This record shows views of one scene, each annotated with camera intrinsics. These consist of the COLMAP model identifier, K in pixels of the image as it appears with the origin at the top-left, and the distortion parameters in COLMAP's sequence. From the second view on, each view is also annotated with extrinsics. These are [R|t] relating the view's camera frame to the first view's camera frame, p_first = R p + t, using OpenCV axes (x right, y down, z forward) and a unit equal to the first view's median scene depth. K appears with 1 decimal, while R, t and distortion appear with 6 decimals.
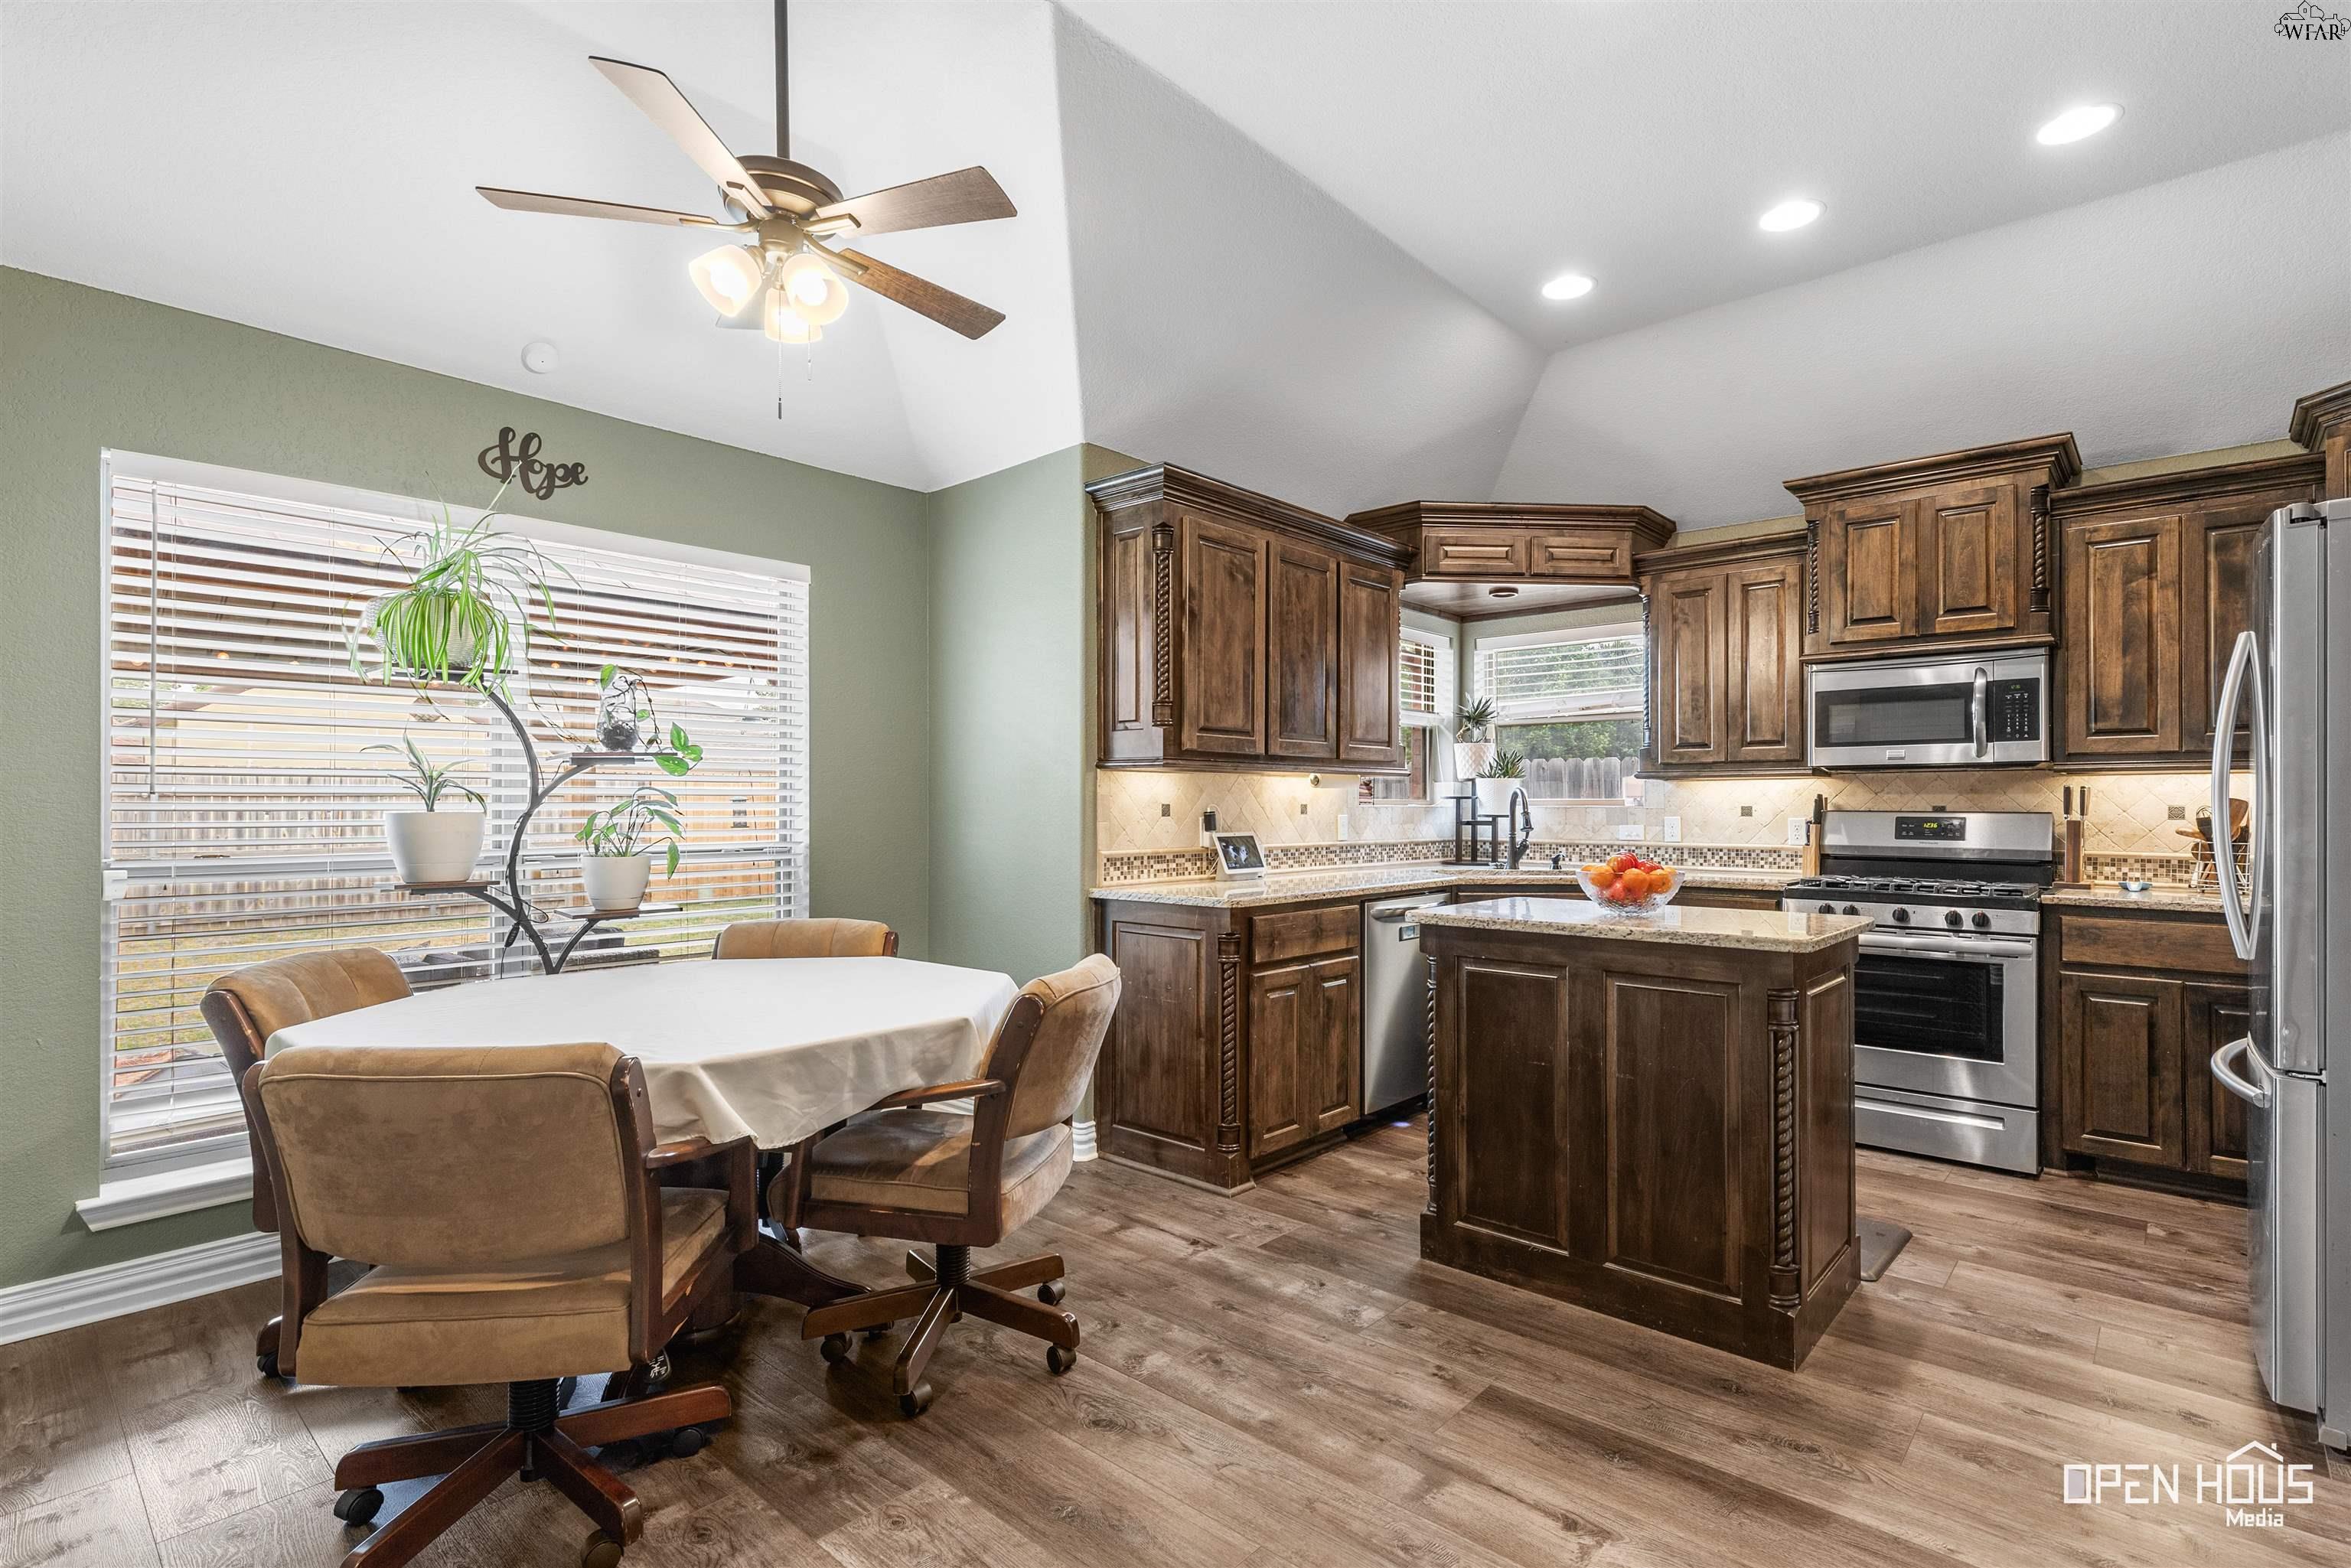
lens RADIAL K [[1108.6, 0, 1197.8], [0, 1108.6, 798.2], [0, 0, 1]] dist [-0.000454, 0.000039]
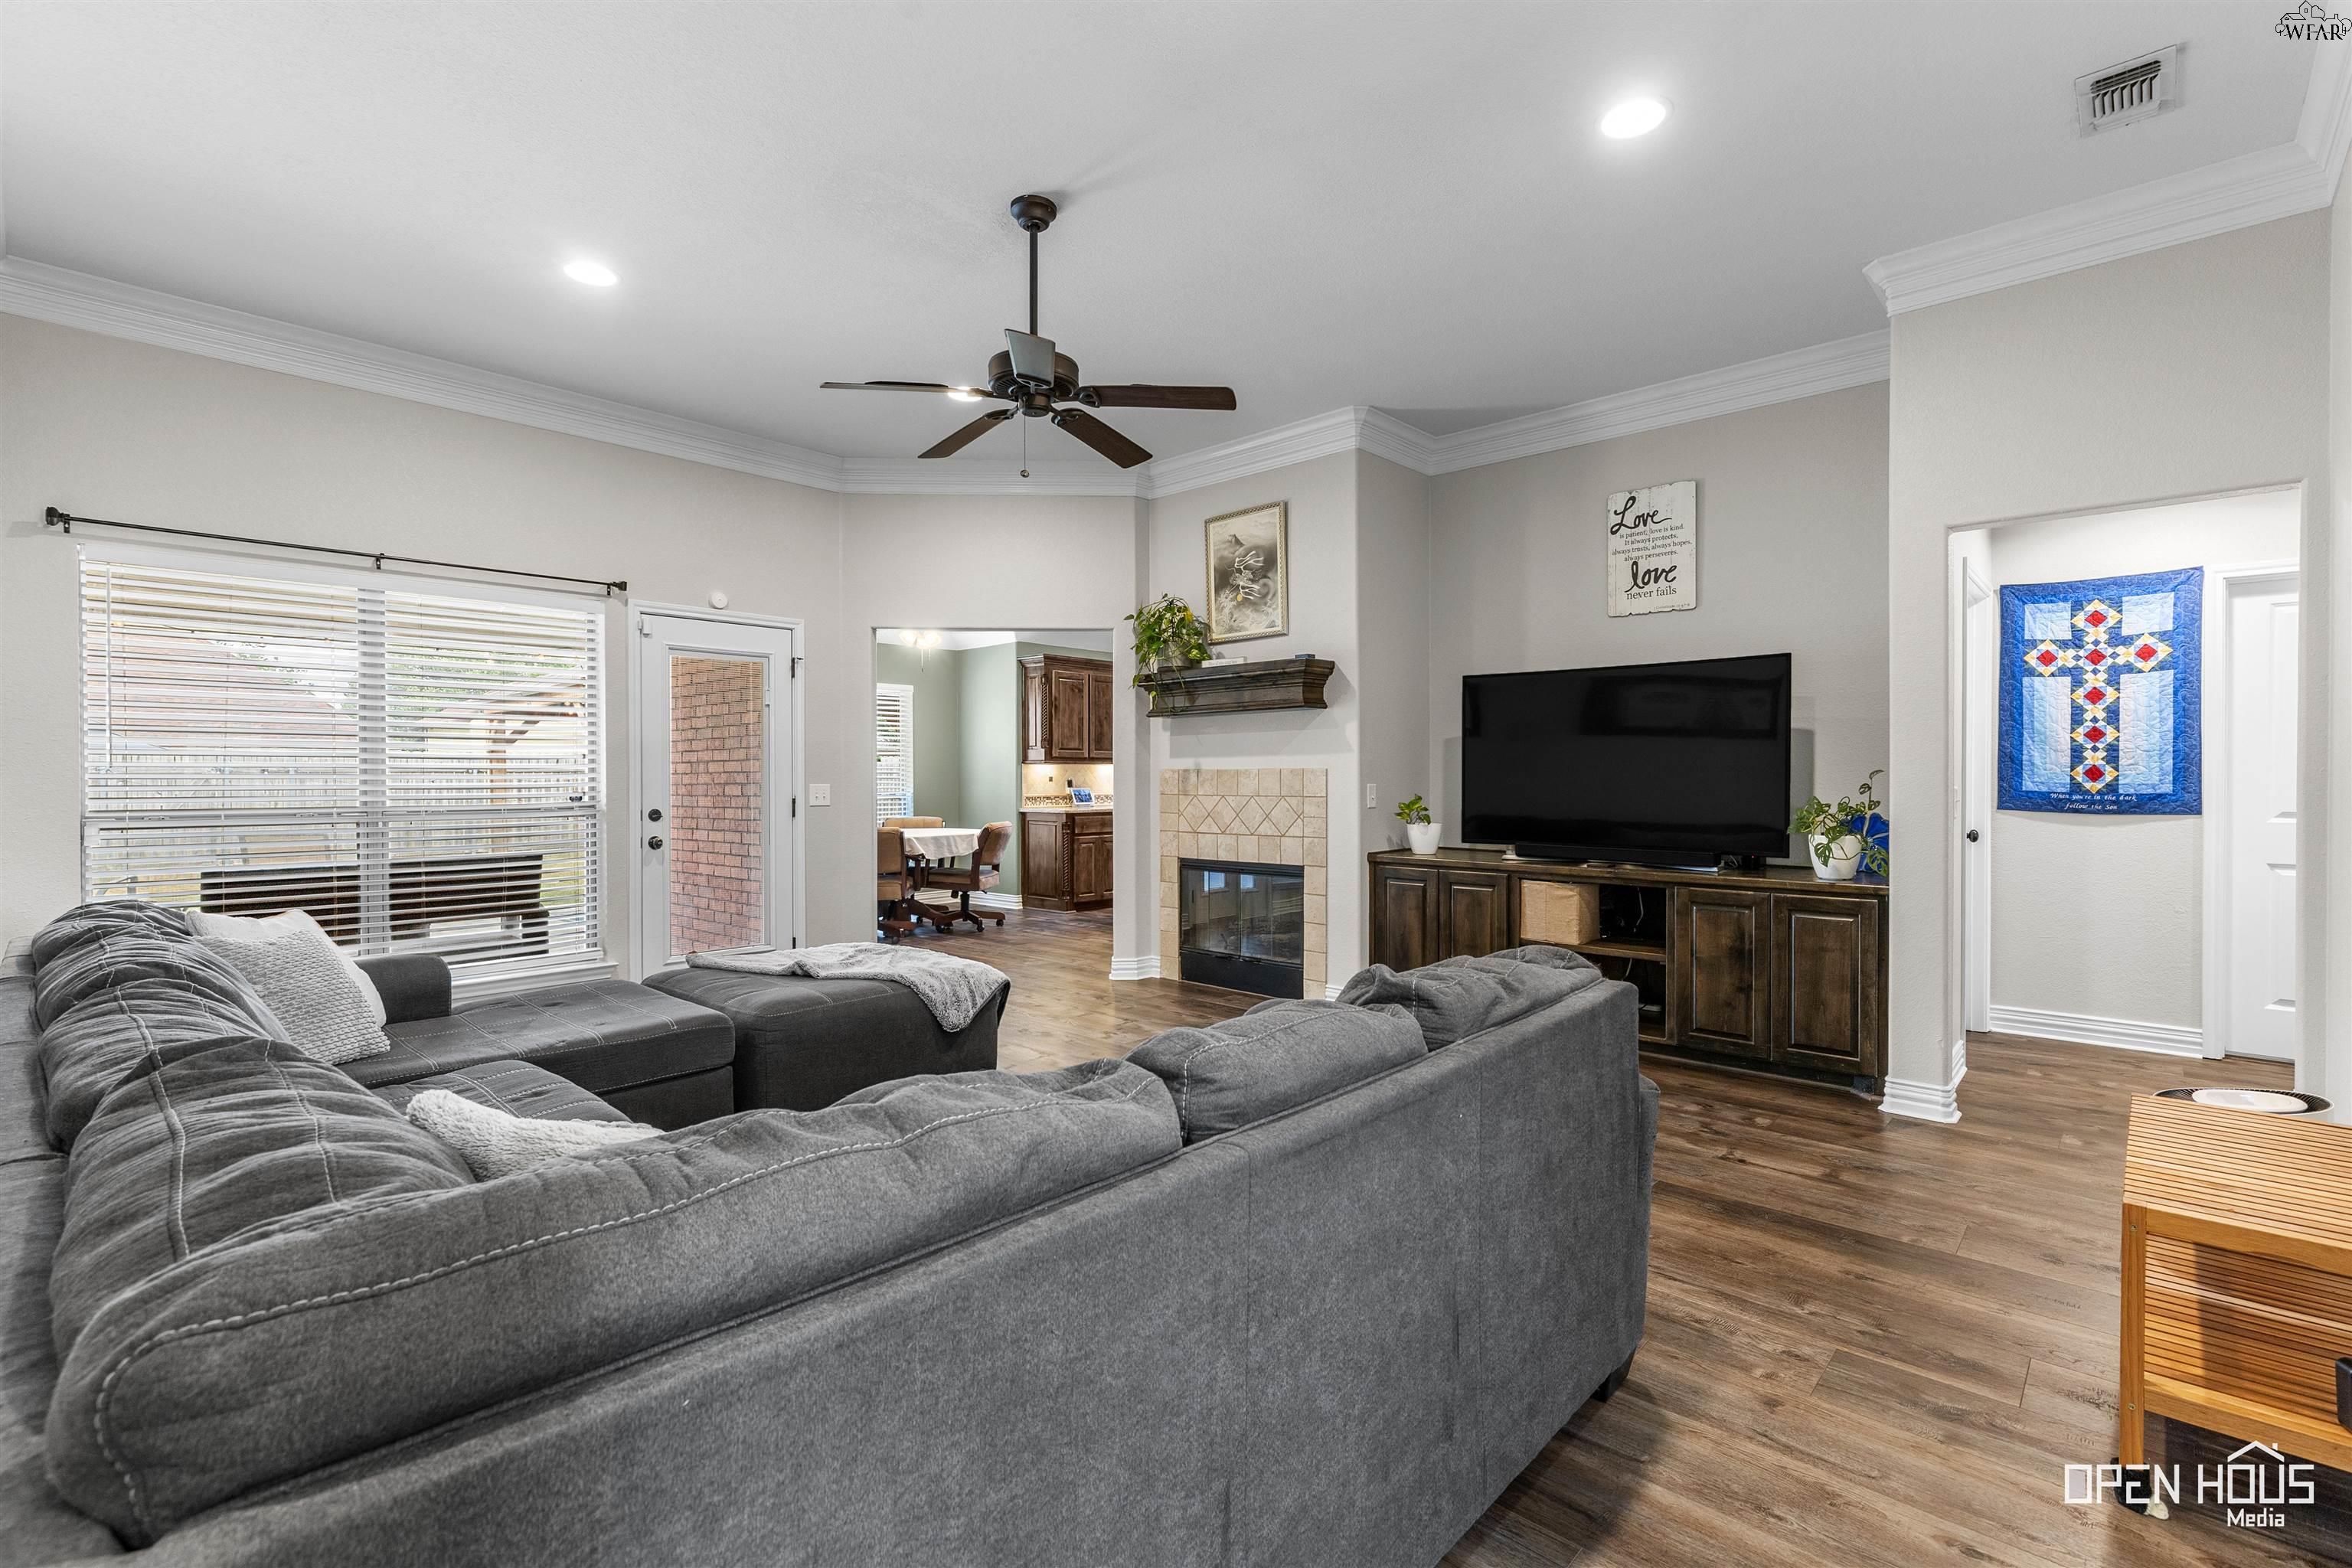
lens RADIAL K [[1049.1, 0, 1181.1], [0, 1049.1, 778.6], [0, 0, 1]] dist [-0.001050, 0.000016]
pose [[0.999767, -0.003313, -0.021352, 0.345024], [0.003457, 0.999972, 0.006692, -0.006122], [0.021330, -0.006765, 0.999750, -1.511406]]
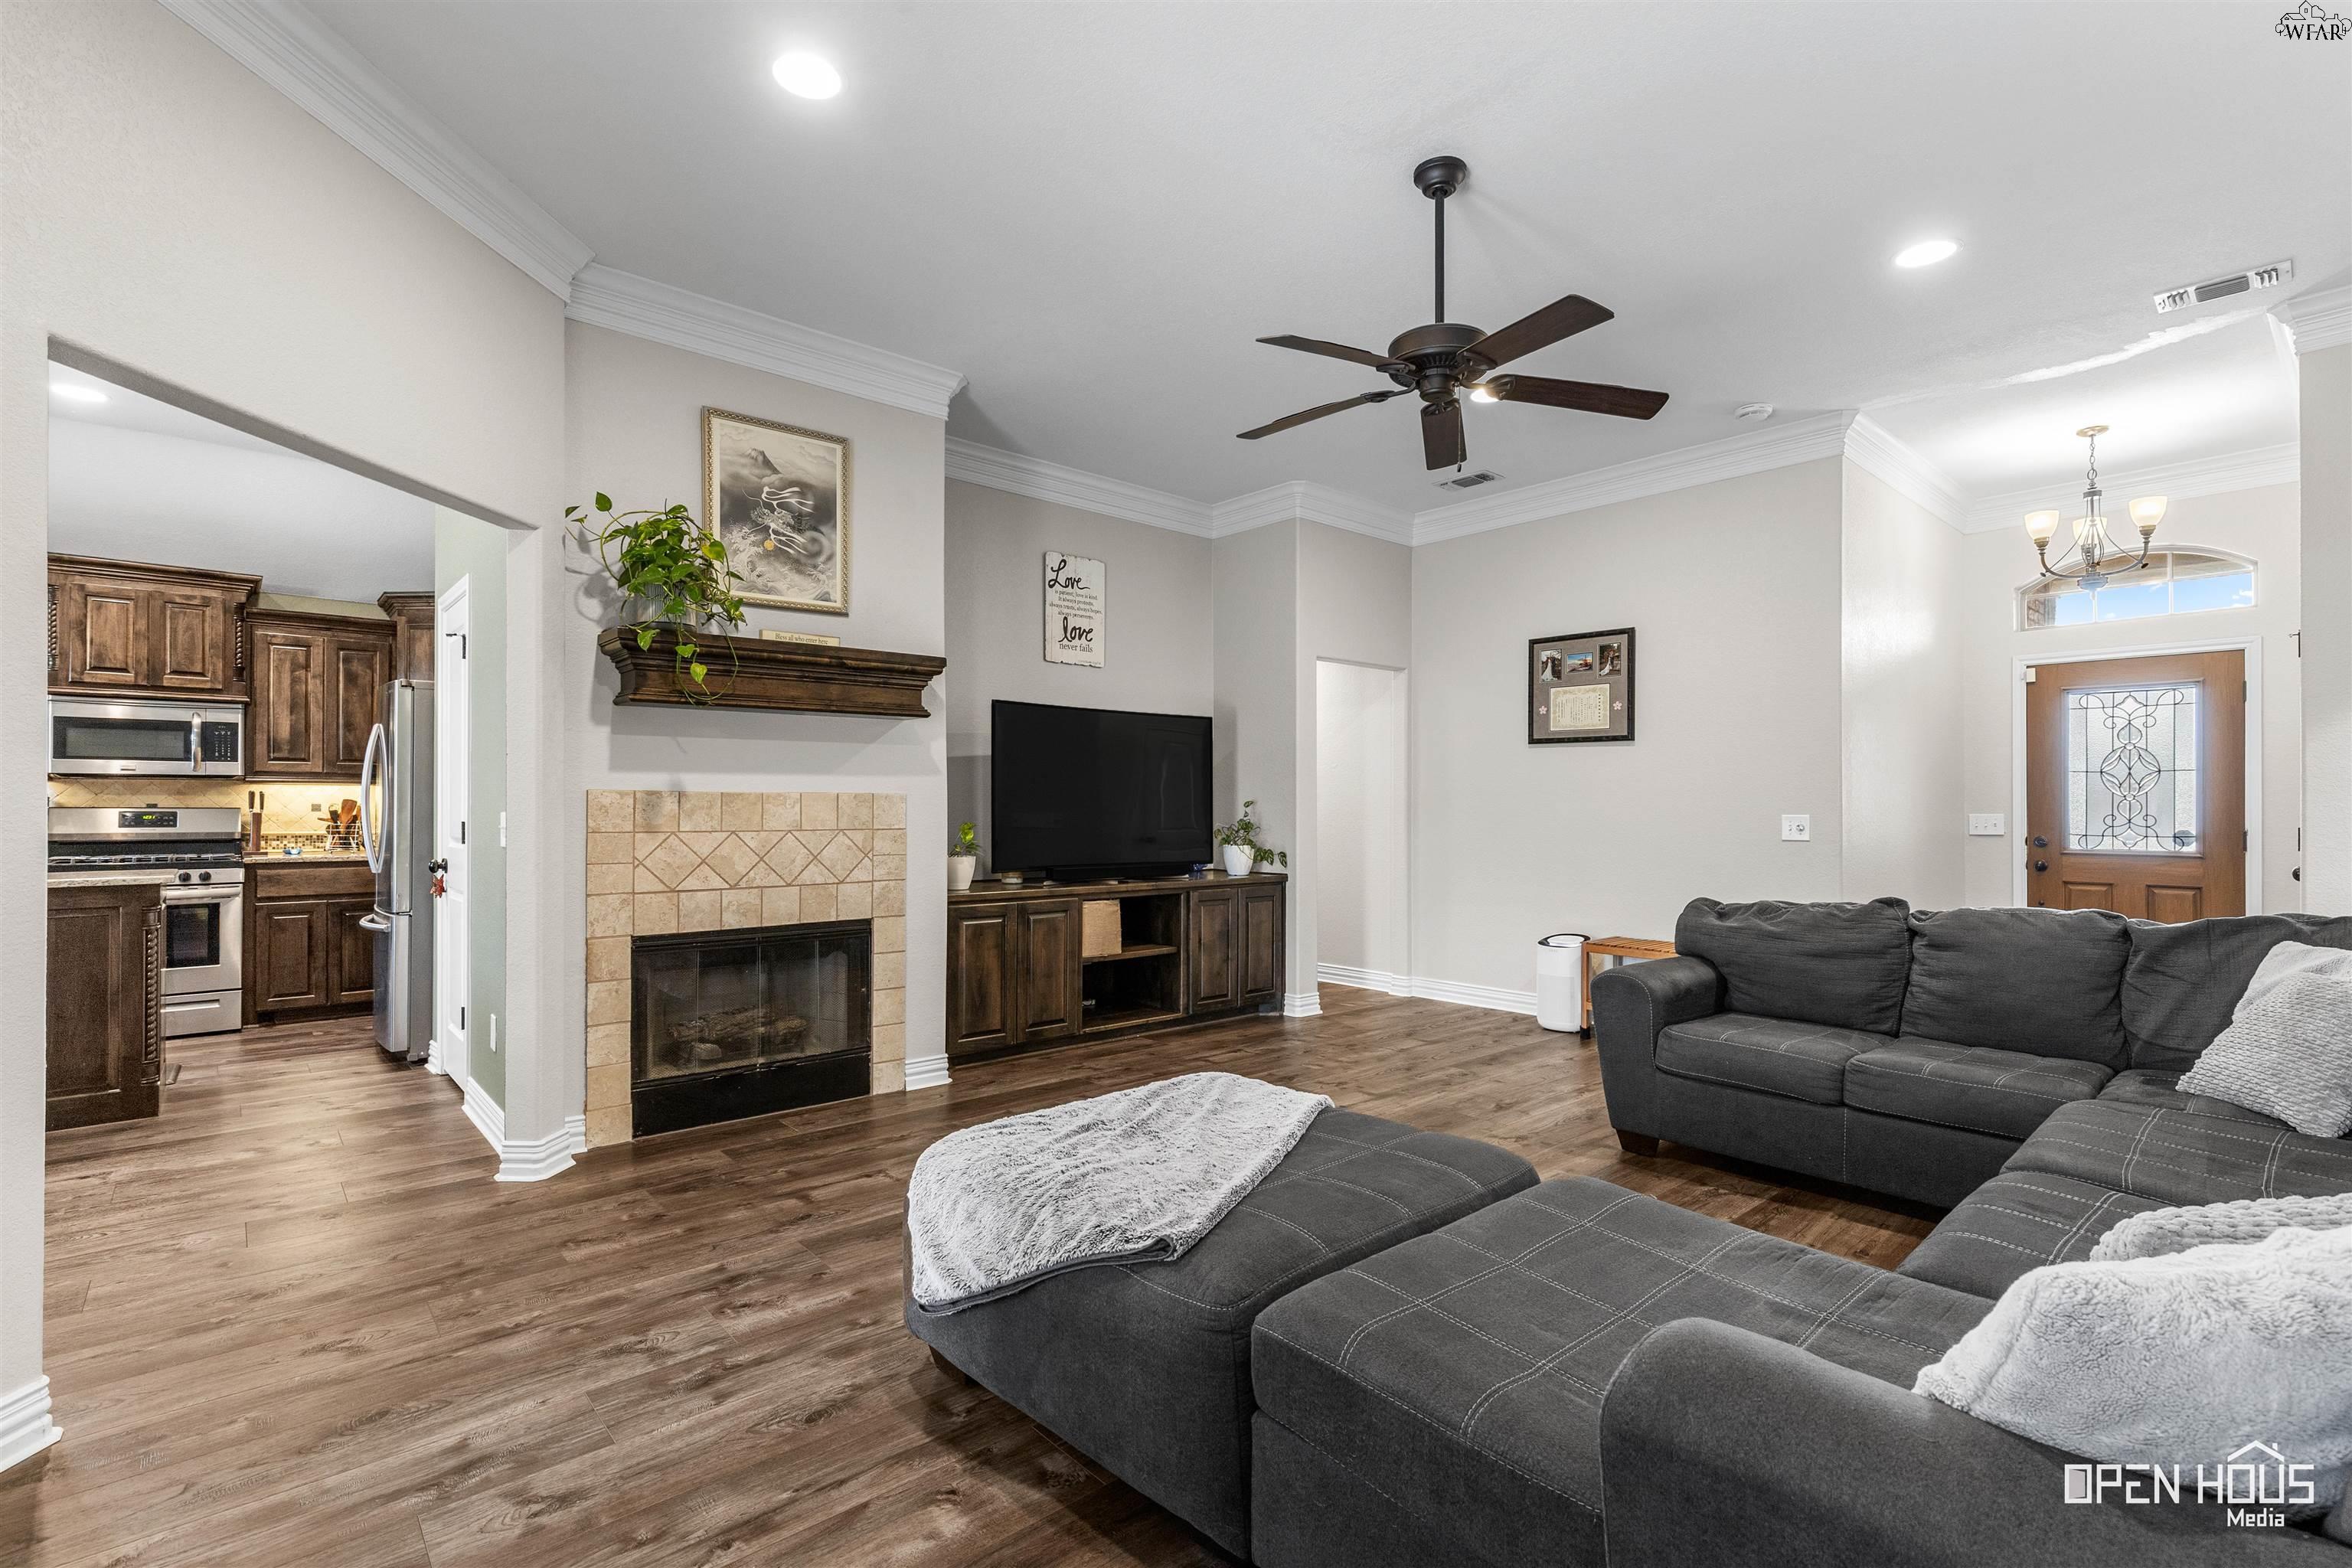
lens RADIAL K [[1079.9, 0, 1187.7], [0, 1079.9, 799.1], [0, 0, 1]] dist [0.008868, 0.000122]
pose [[0.112043, 0.005487, 0.993688, -0.635789], [-0.005942, 0.999971, -0.004852, 0.000103], [-0.993686, -0.005361, 0.112072, -0.526764]]
